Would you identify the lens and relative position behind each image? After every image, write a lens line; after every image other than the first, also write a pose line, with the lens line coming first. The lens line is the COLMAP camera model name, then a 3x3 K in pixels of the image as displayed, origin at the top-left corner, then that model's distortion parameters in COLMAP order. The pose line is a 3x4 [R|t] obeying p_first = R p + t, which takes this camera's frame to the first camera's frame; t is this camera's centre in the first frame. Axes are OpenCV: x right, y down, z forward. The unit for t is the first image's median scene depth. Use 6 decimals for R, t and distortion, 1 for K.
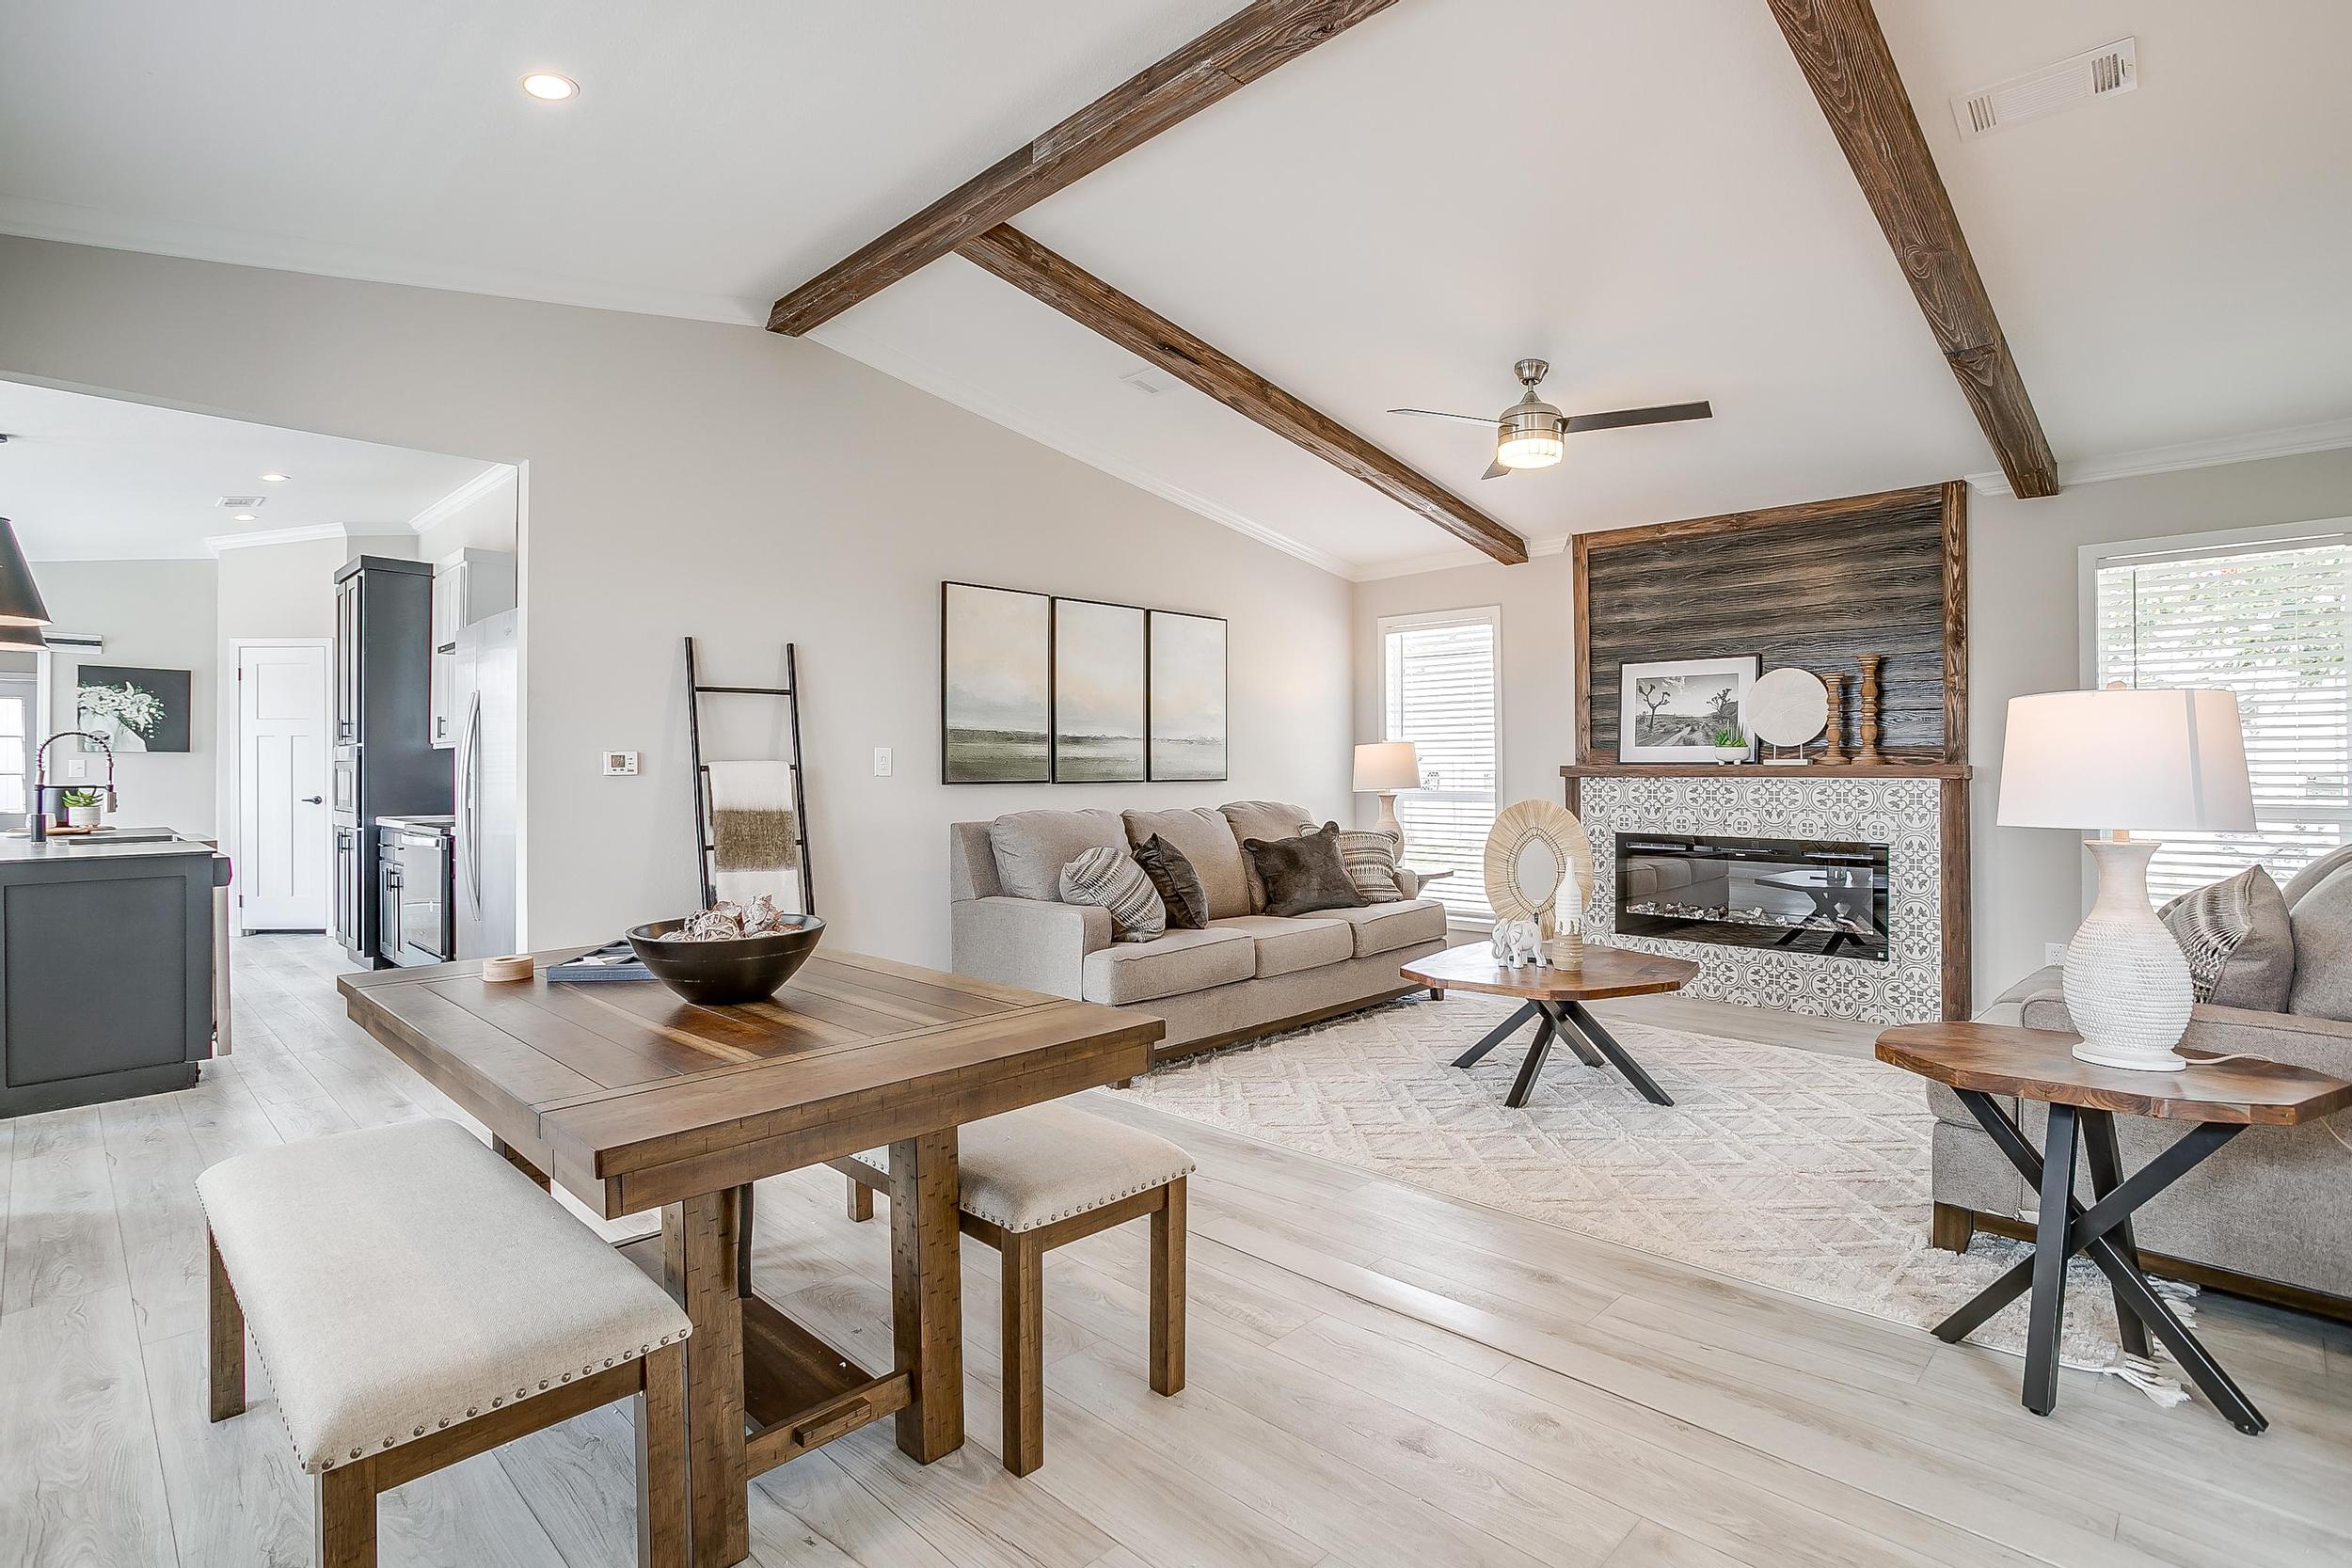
lens RADIAL K [[1172.7, 0, 1166.5], [0, 1172.7, 769.9], [0, 0, 1]] dist [-0.012668, 0.000189]
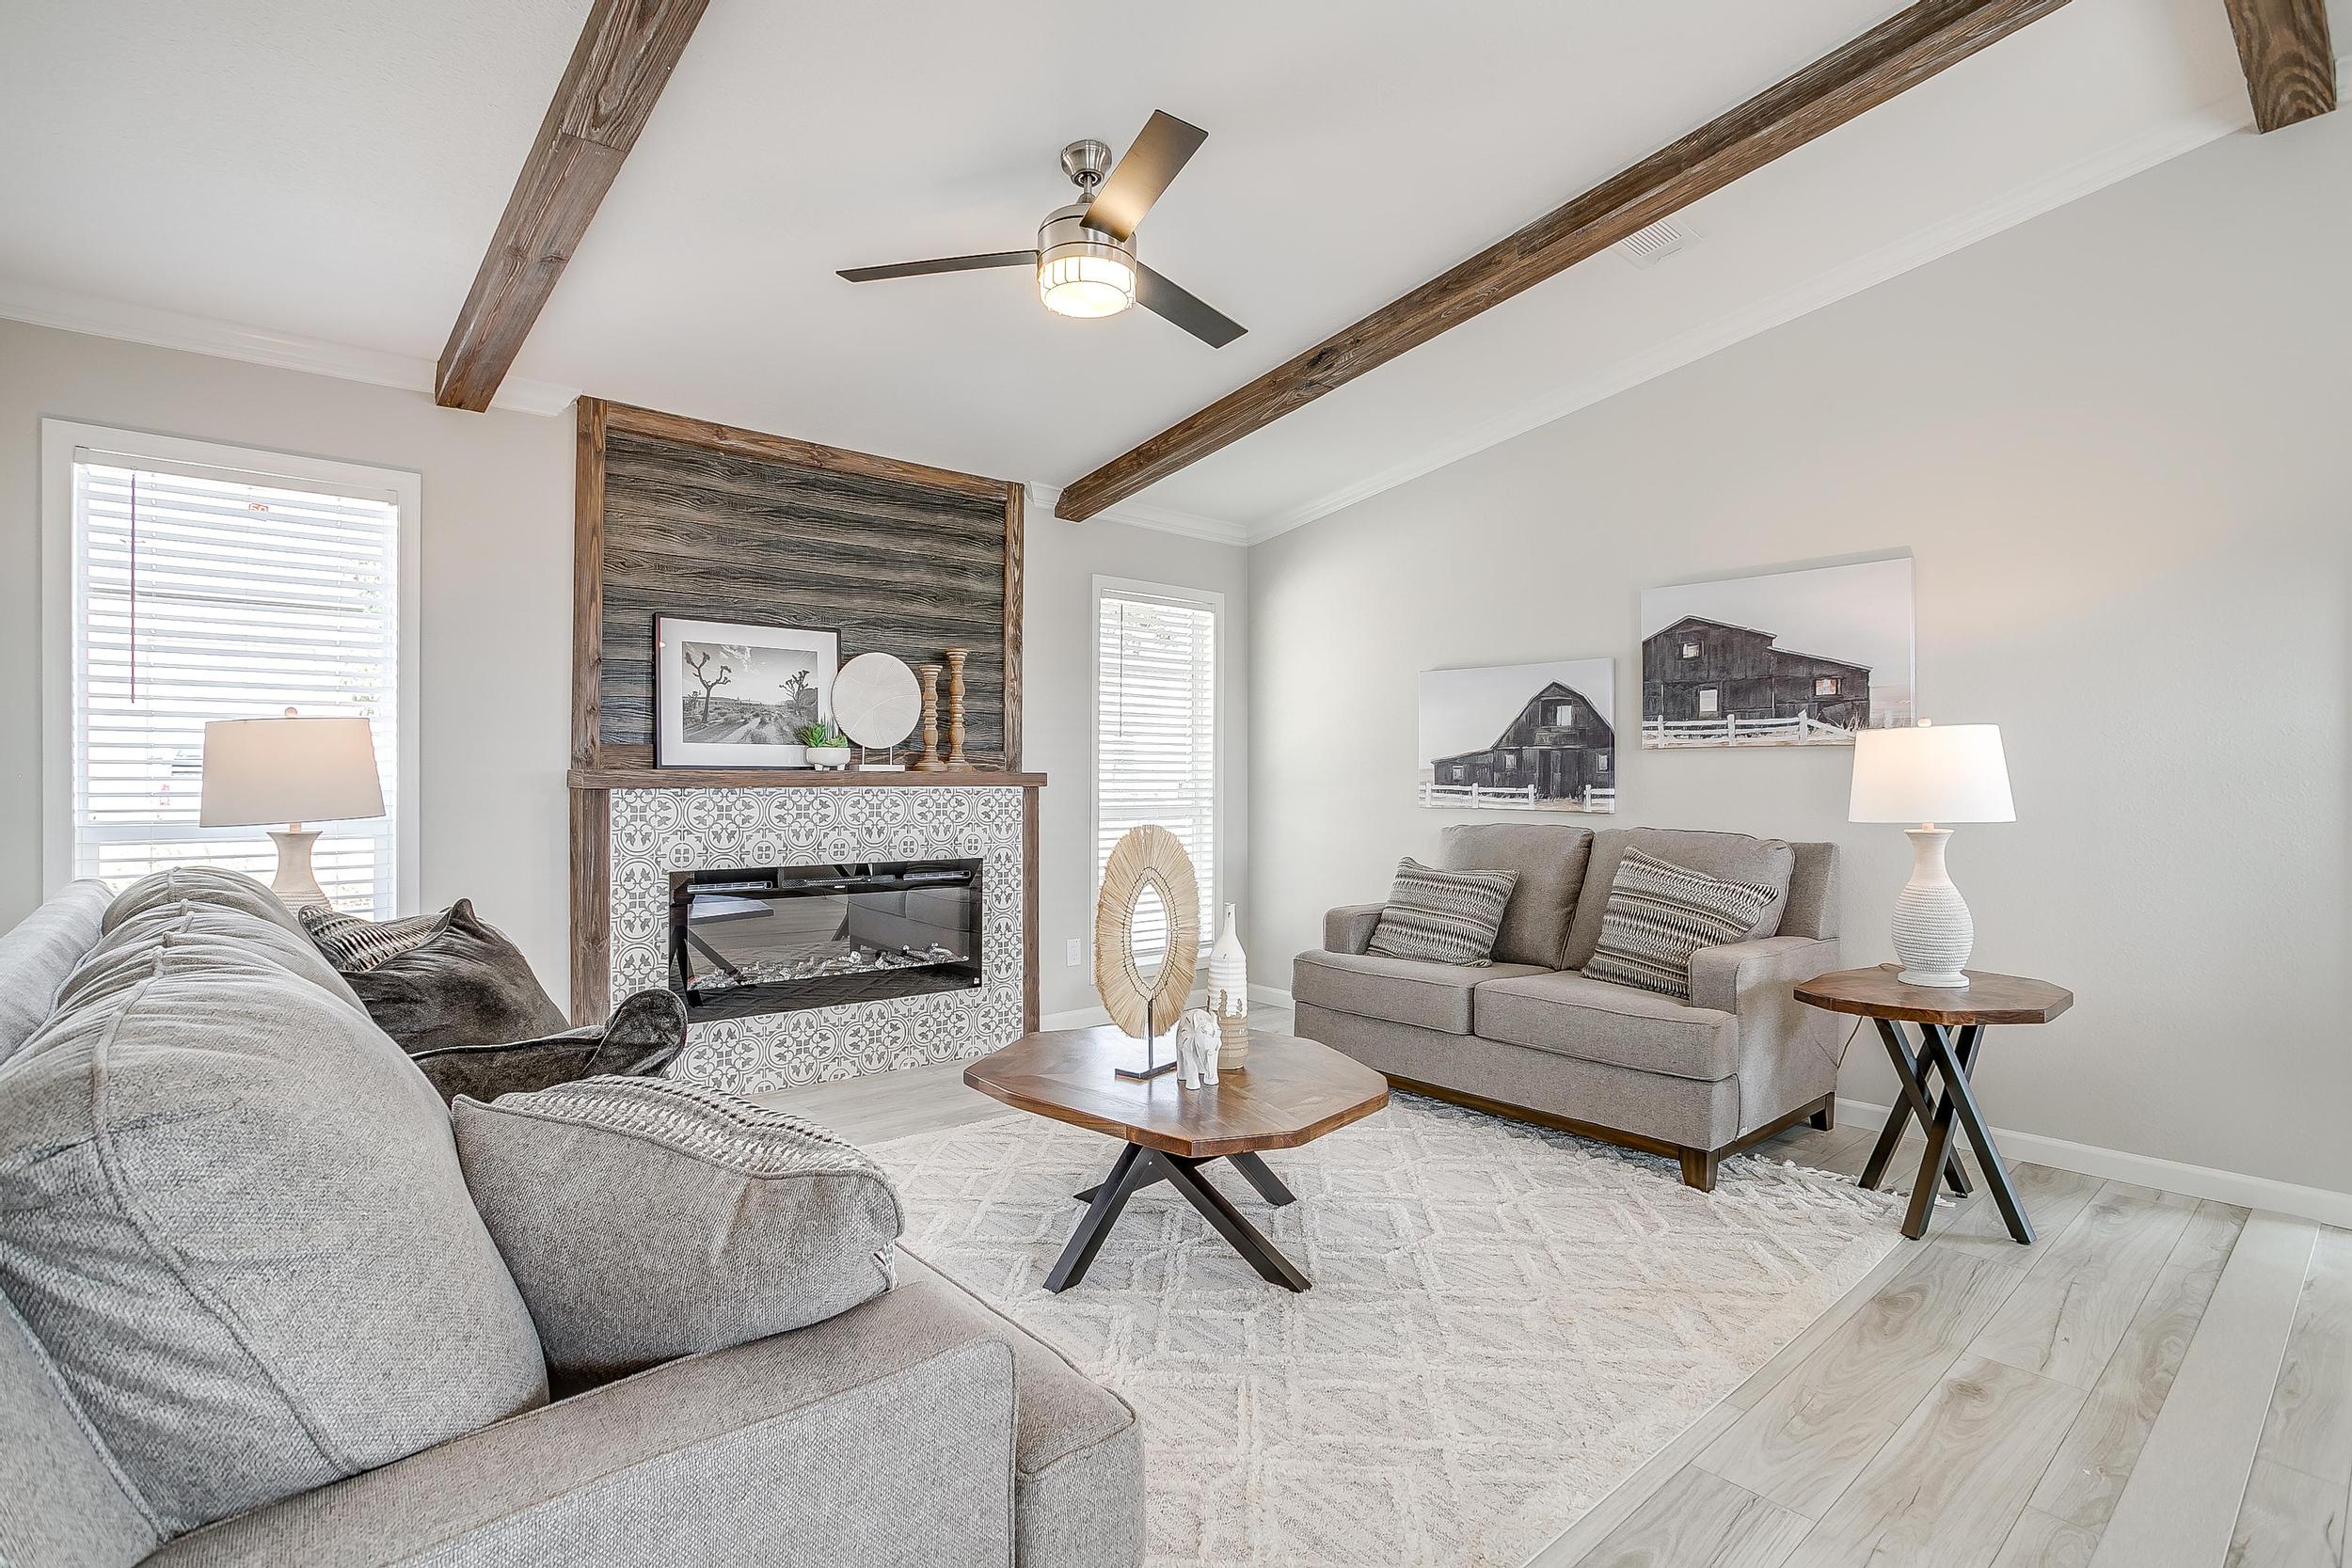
lens RADIAL K [[1172.7, 0, 1164.9], [0, 1172.7, 778.3], [0, 0, 1]] dist [-0.012668, 0.000189]
pose [[0.088512, -0.000473, 0.996075, -0.260462], [-0.001699, 0.999998, 0.000626, -0.000136], [-0.996074, -0.001748, 0.088511, 0.703914]]
